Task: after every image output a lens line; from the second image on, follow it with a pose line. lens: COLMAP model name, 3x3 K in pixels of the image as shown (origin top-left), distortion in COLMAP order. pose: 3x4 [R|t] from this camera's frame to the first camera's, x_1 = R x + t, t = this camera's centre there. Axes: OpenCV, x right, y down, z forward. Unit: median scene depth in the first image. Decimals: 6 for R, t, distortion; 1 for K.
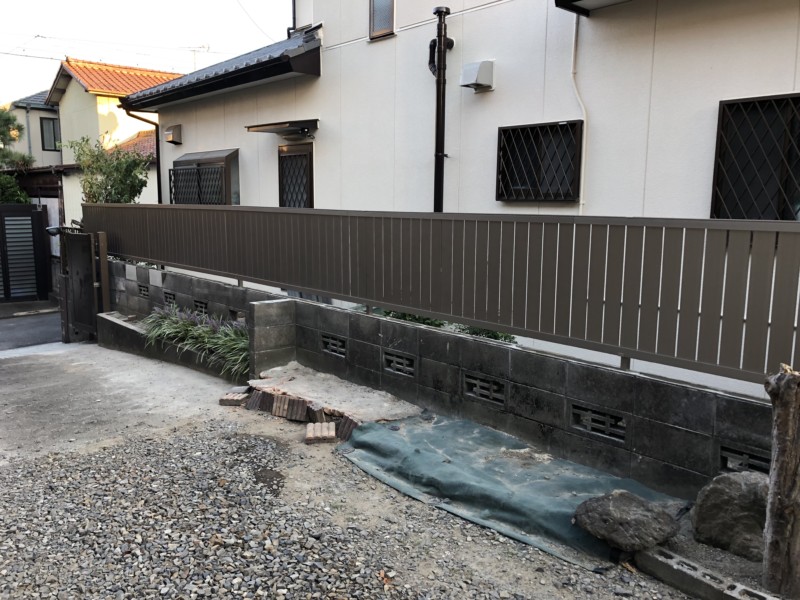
lens RADIAL K [[671.0, 0, 398.3], [0, 671.0, 299.7], [0, 0, 1]] dist [0.019736, 0.002019]
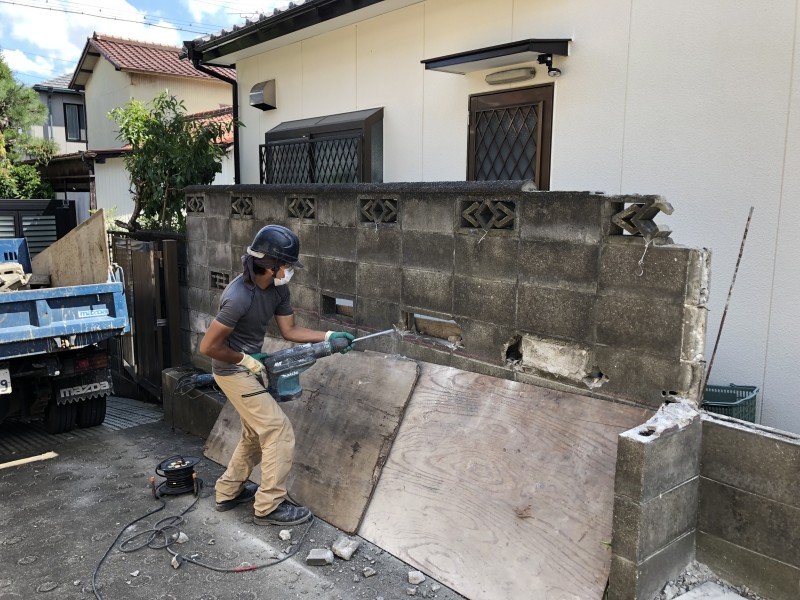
lens RADIAL K [[671.0, 0, 401.4], [0, 671.0, 299.4], [0, 0, 1]] dist [0.019736, 0.002019]
pose [[0.999769, -0.001639, -0.021441, -0.113466], [0.001749, 0.999985, 0.005111, -0.025815], [0.021433, -0.005147, 0.999757, 0.201887]]
